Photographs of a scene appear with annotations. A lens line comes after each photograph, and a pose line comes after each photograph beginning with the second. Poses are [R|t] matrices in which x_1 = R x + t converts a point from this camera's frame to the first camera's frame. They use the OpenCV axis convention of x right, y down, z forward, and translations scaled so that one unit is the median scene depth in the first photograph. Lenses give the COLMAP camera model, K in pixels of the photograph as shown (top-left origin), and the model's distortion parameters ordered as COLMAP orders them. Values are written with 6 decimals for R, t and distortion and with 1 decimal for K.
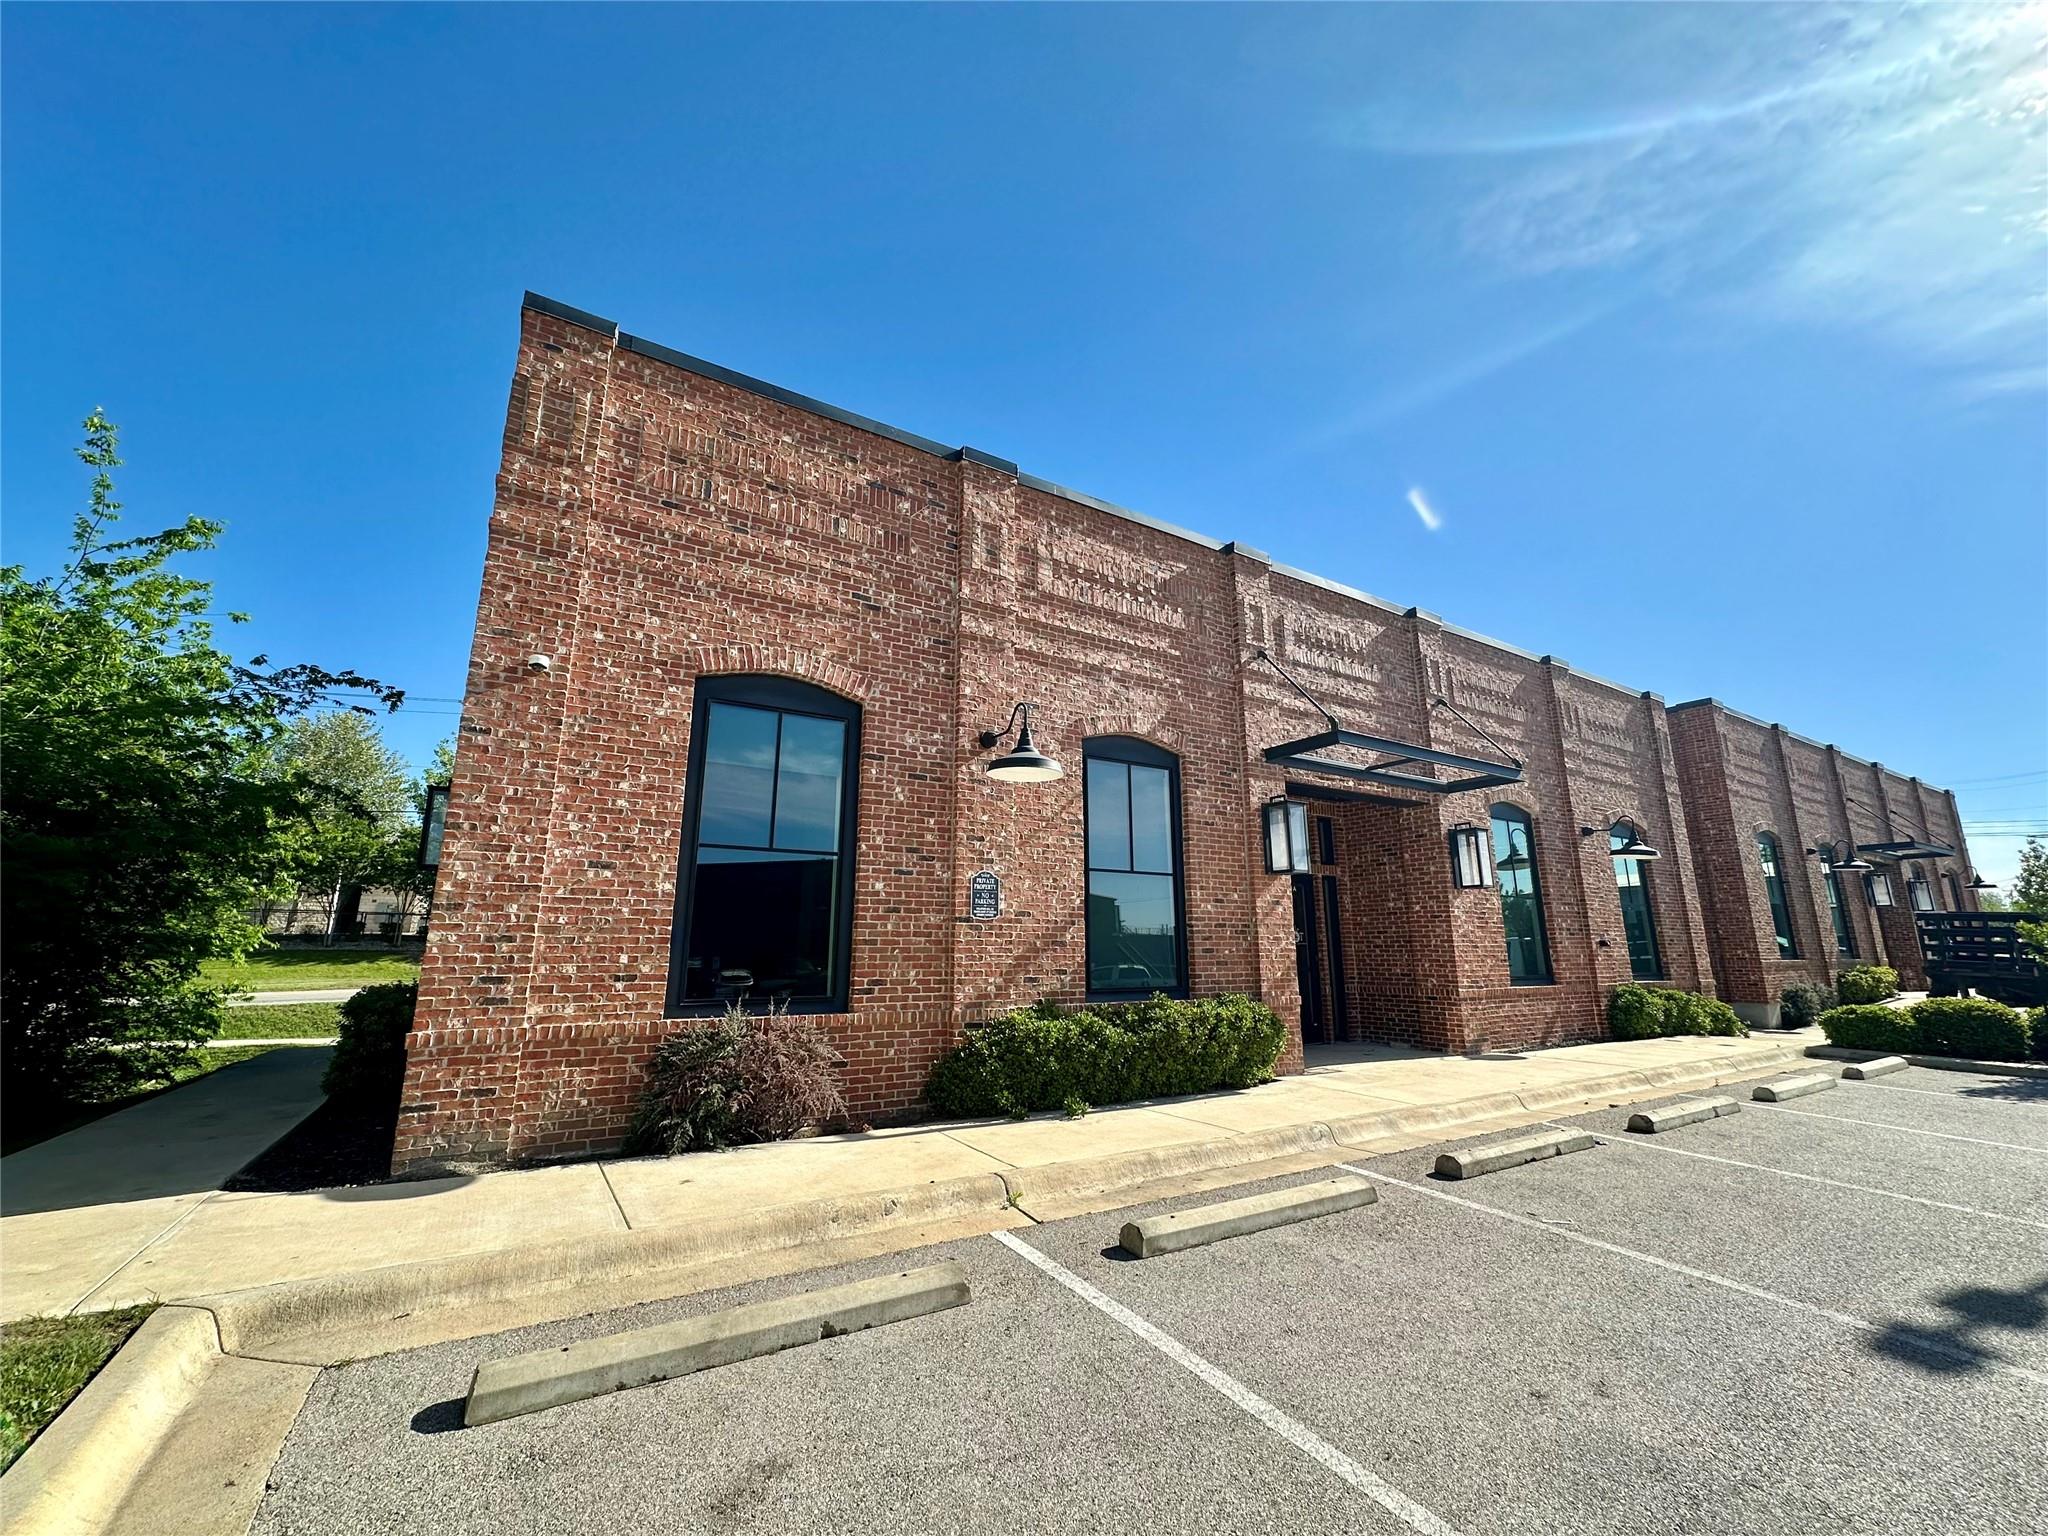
lens RADIAL K [[811.9, 0, 1025.5], [0, 811.9, 771.2], [0, 0, 1]] dist [-0.001117, 0.000481]
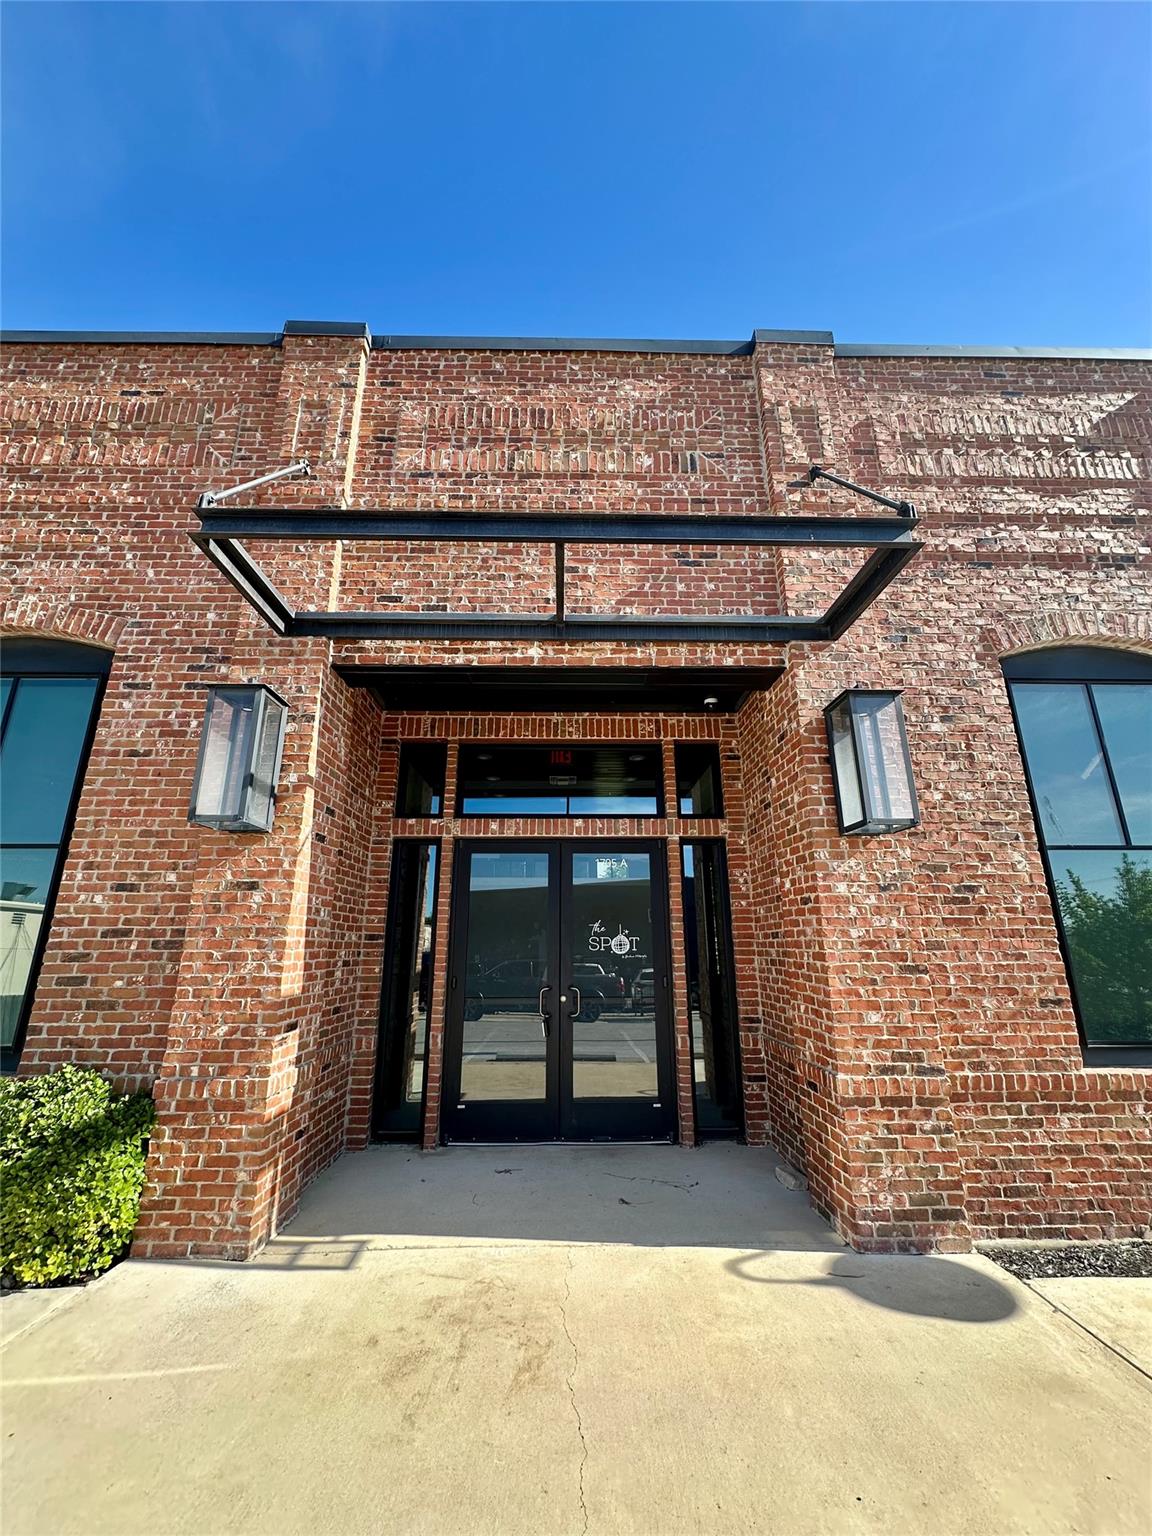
lens RADIAL K [[608.9, 0, 576.0], [0, 608.9, 768.0], [0, 0, 1]] dist [-0.001117, 0.000481]
pose [[0.861255, -0.144386, -0.487229, 0.815304], [0.112528, 0.989171, -0.094223, 0.174415], [0.495557, 0.026323, 0.868176, 0.903390]]
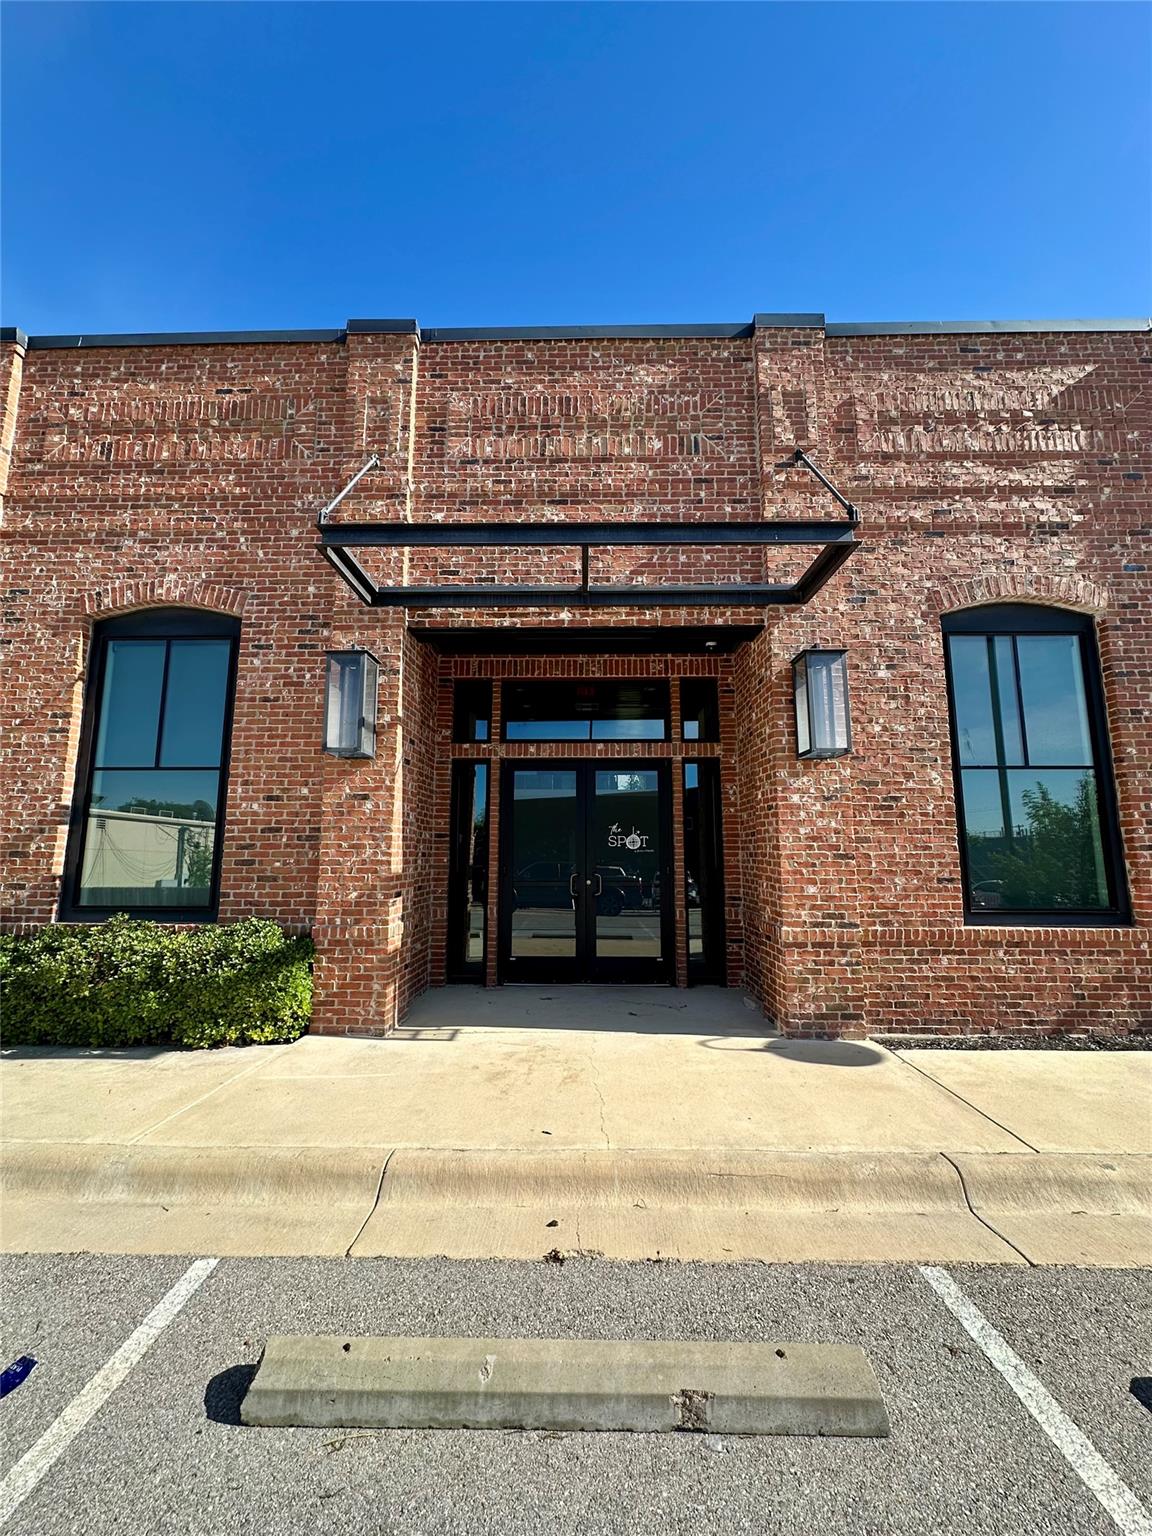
lens RADIAL K [[608.9, 0, 576.0], [0, 608.9, 768.0], [0, 0, 1]] dist [-0.001117, 0.000481]
pose [[0.841800, -0.074185, -0.534667, 0.897971], [0.116564, 0.992124, 0.045865, 0.158061], [0.527053, -0.100932, 0.843817, 0.764713]]
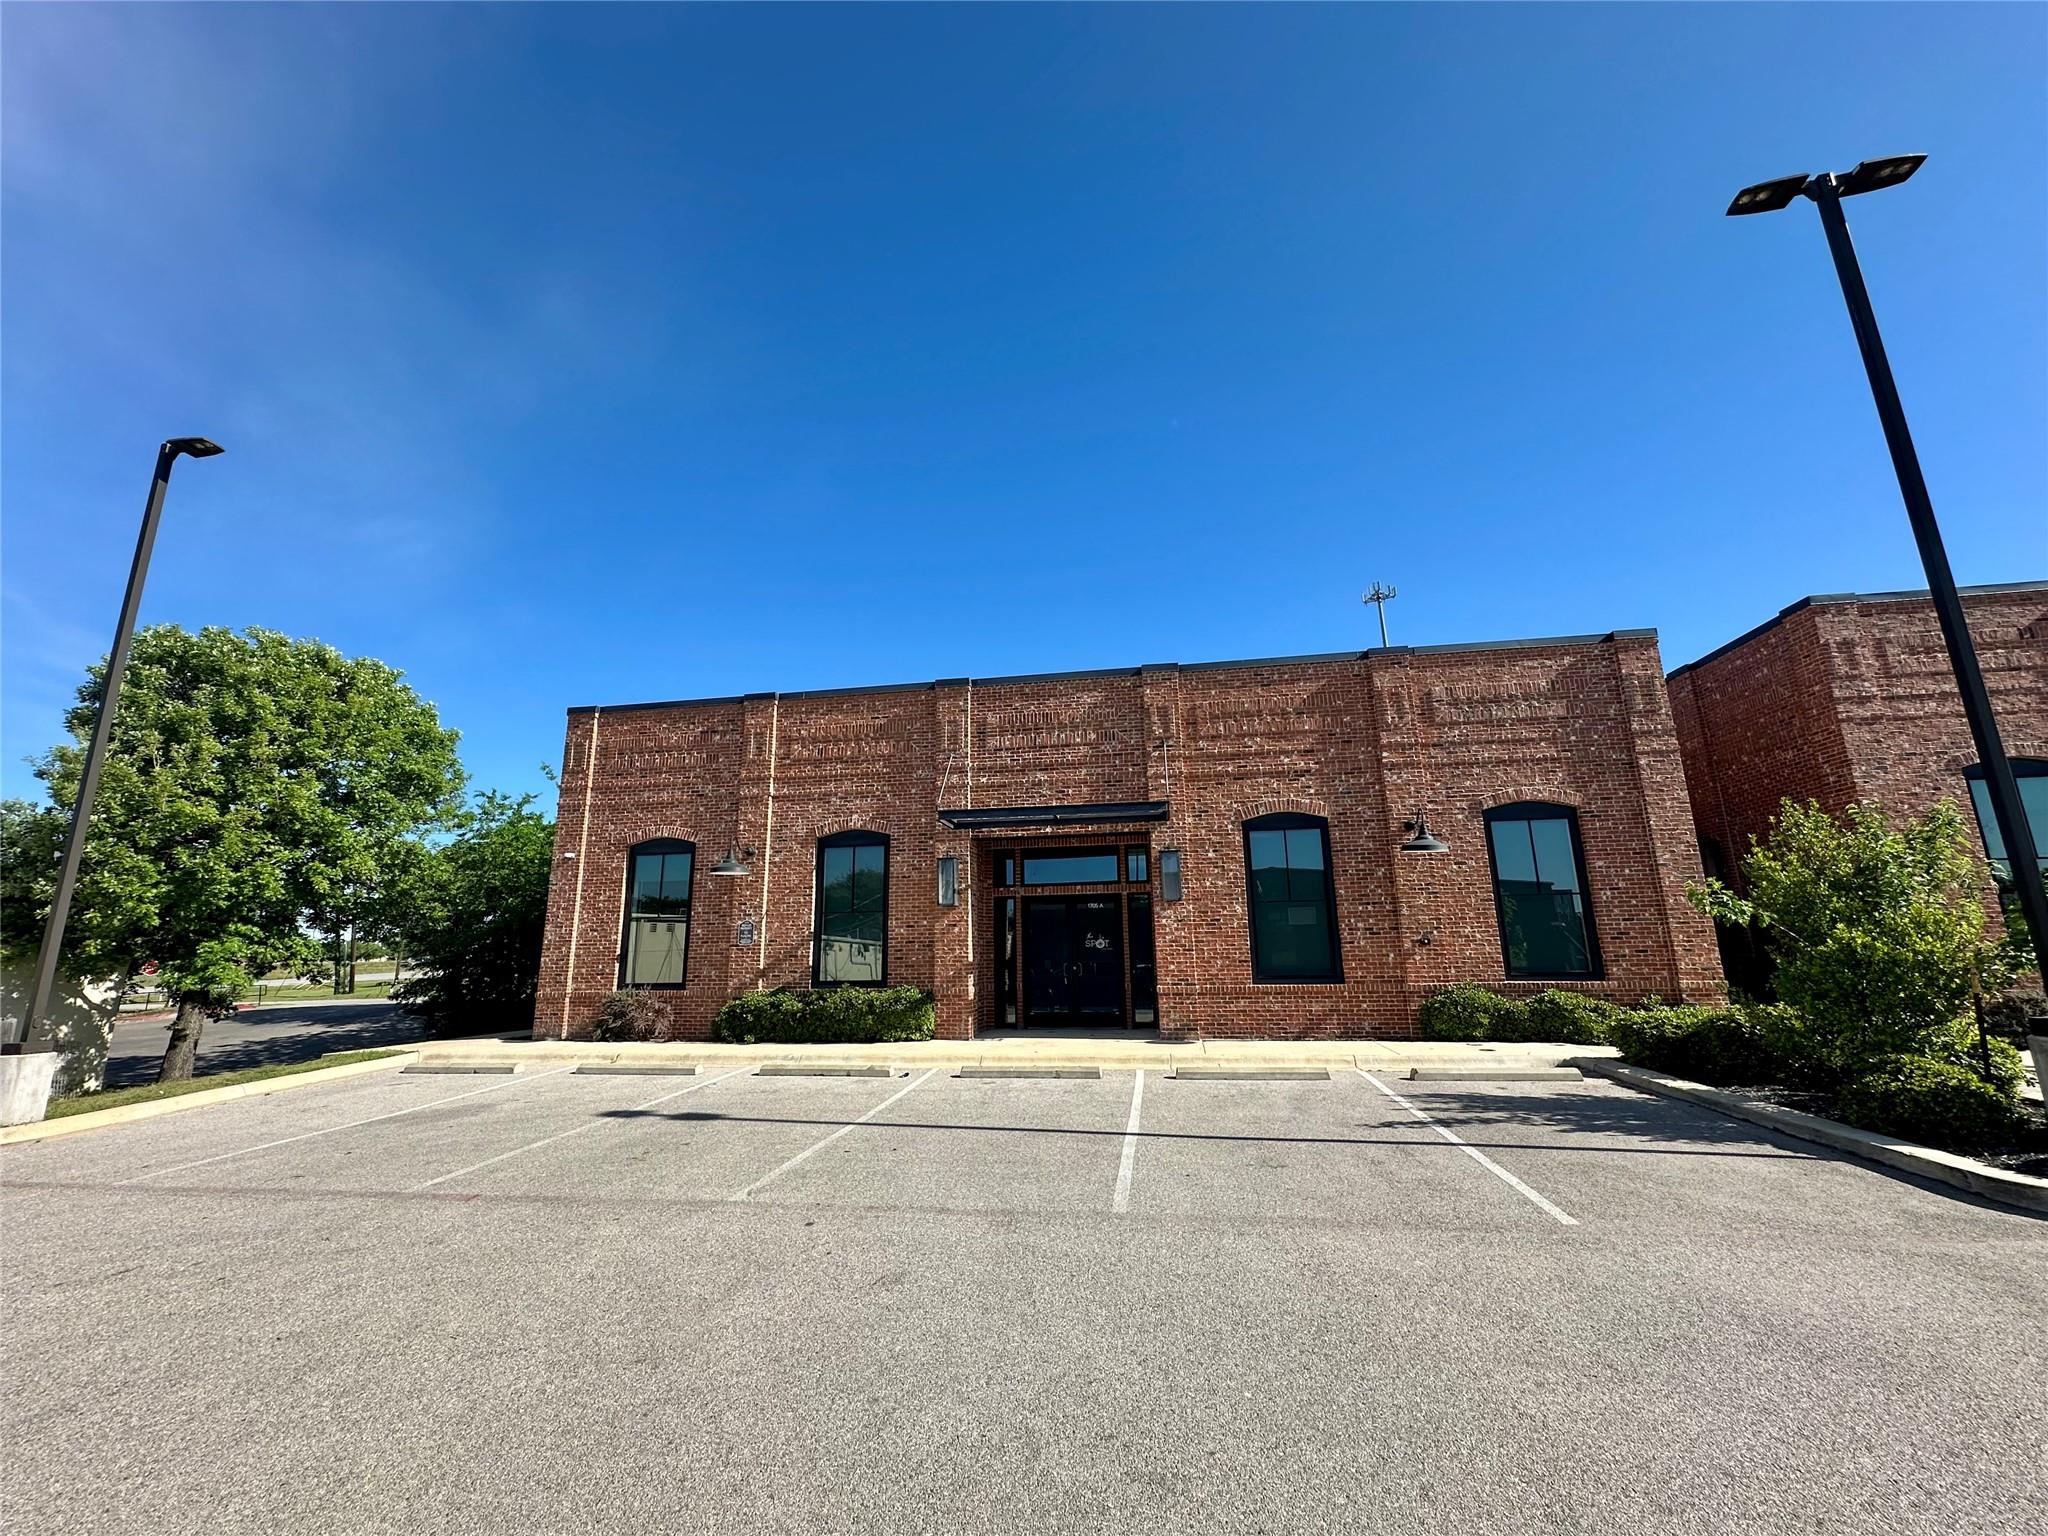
lens RADIAL K [[811.9, 0, 1025.5], [0, 811.9, 771.2], [0, 0, 1]] dist [-0.001117, 0.000481]
pose [[0.753198, -0.156908, -0.638805, 1.661284], [0.158886, 0.985775, -0.054796, -0.016513], [0.638317, -0.060225, 0.767414, -0.049553]]
